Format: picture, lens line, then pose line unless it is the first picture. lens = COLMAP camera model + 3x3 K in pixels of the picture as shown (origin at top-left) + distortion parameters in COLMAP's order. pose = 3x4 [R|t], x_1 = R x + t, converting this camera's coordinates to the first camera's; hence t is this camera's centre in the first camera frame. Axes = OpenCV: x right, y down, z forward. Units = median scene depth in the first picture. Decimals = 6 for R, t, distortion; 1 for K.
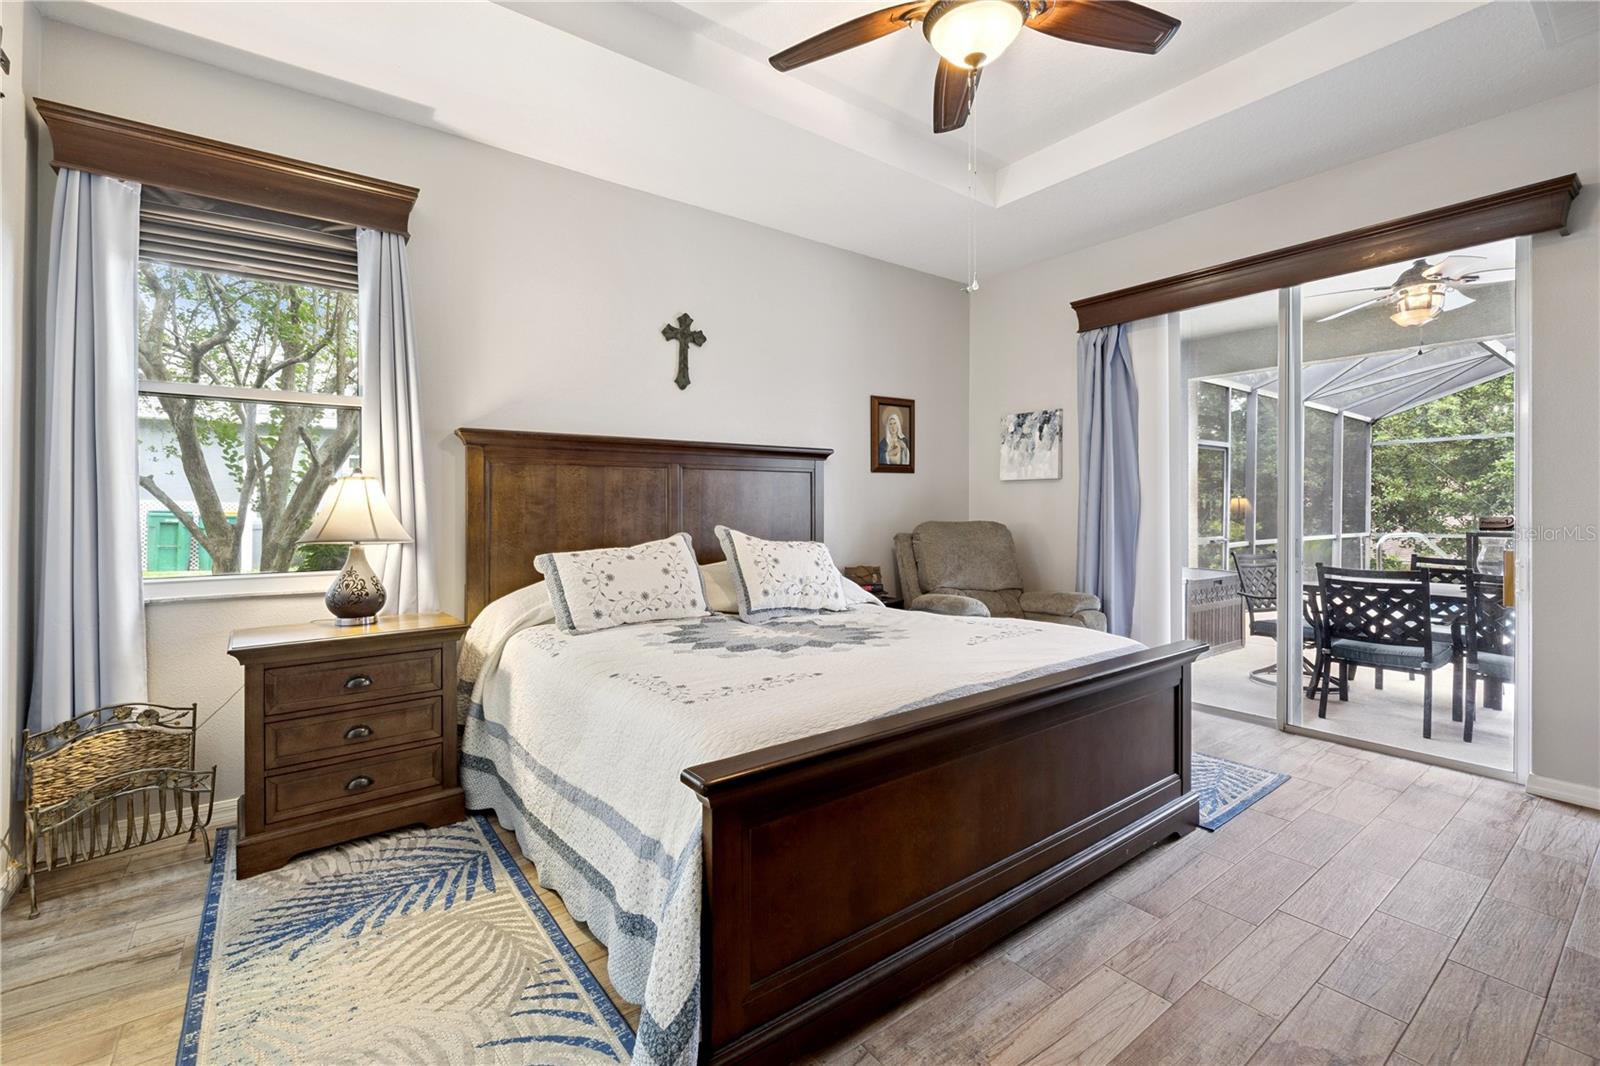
lens RADIAL K [[697.9, 0, 804.4], [0, 697.9, 515.4], [0, 0, 1]] dist [-0.001815, 0.000412]
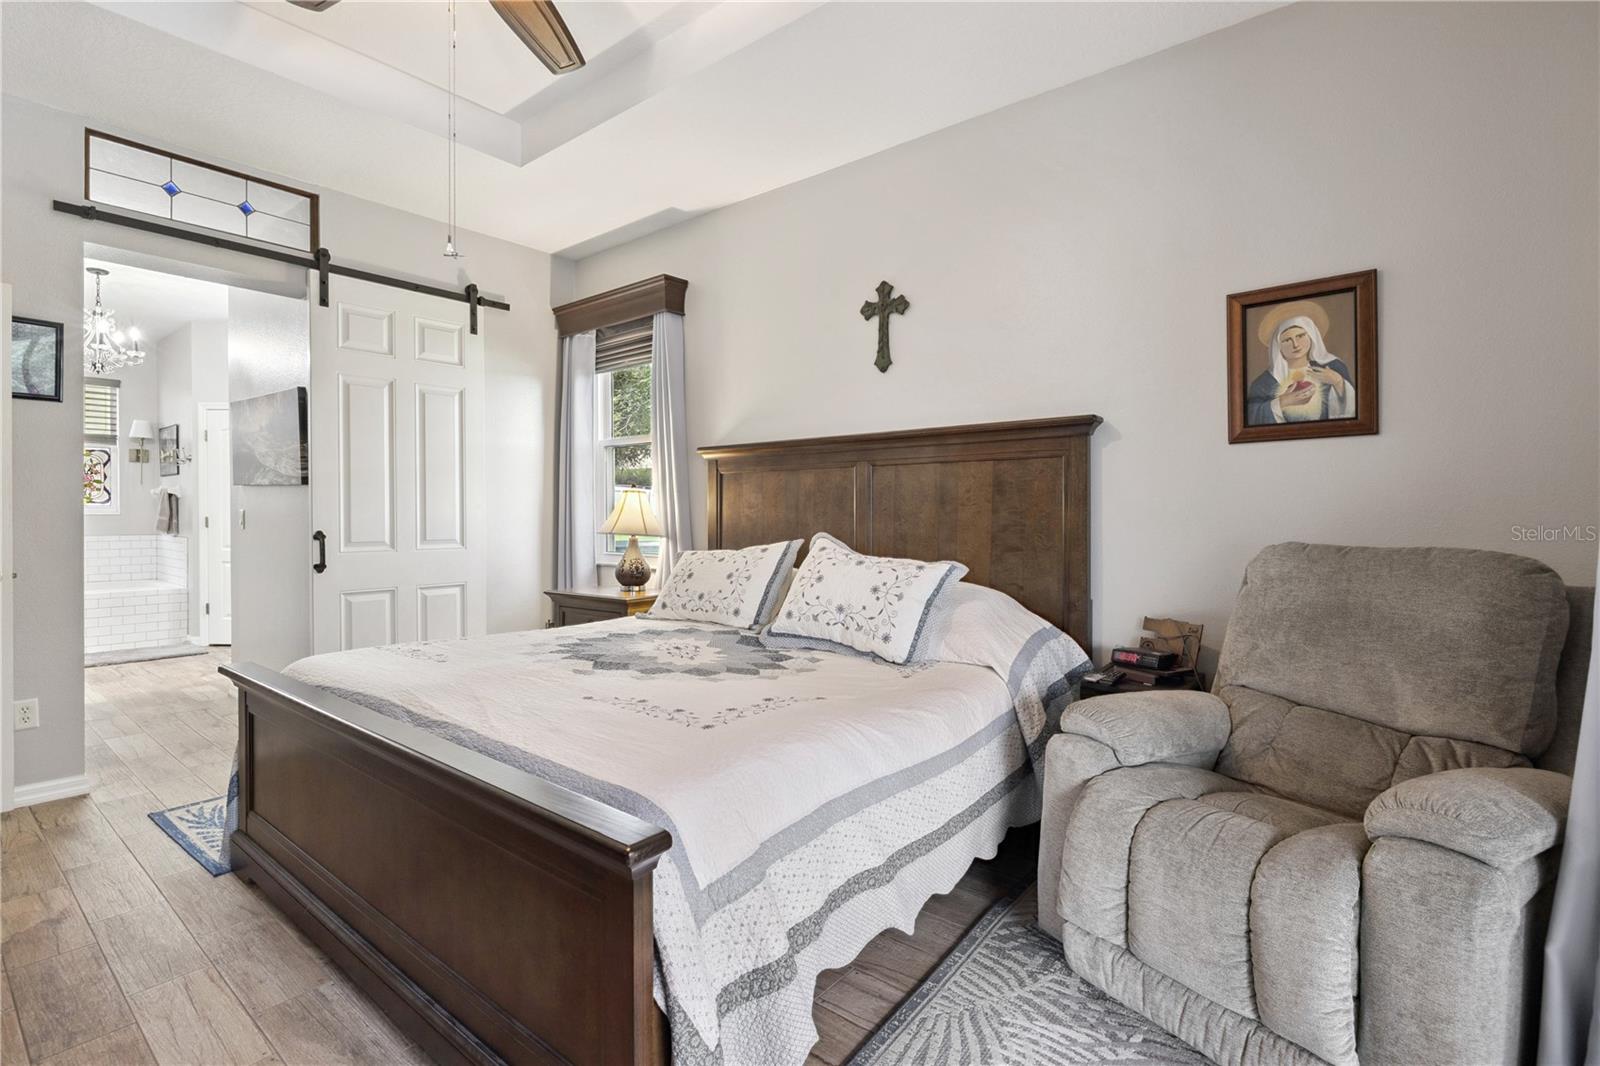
lens RADIAL K [[782.1, 0, 800.5], [0, 782.1, 522.6], [0, 0, 1]] dist [-0.002908, -0.001033]
pose [[0.218727, 0.014416, -0.975680, 0.752401], [-0.011751, 0.999857, 0.012139, -0.008236], [0.975715, 0.008810, 0.218865, 0.714780]]
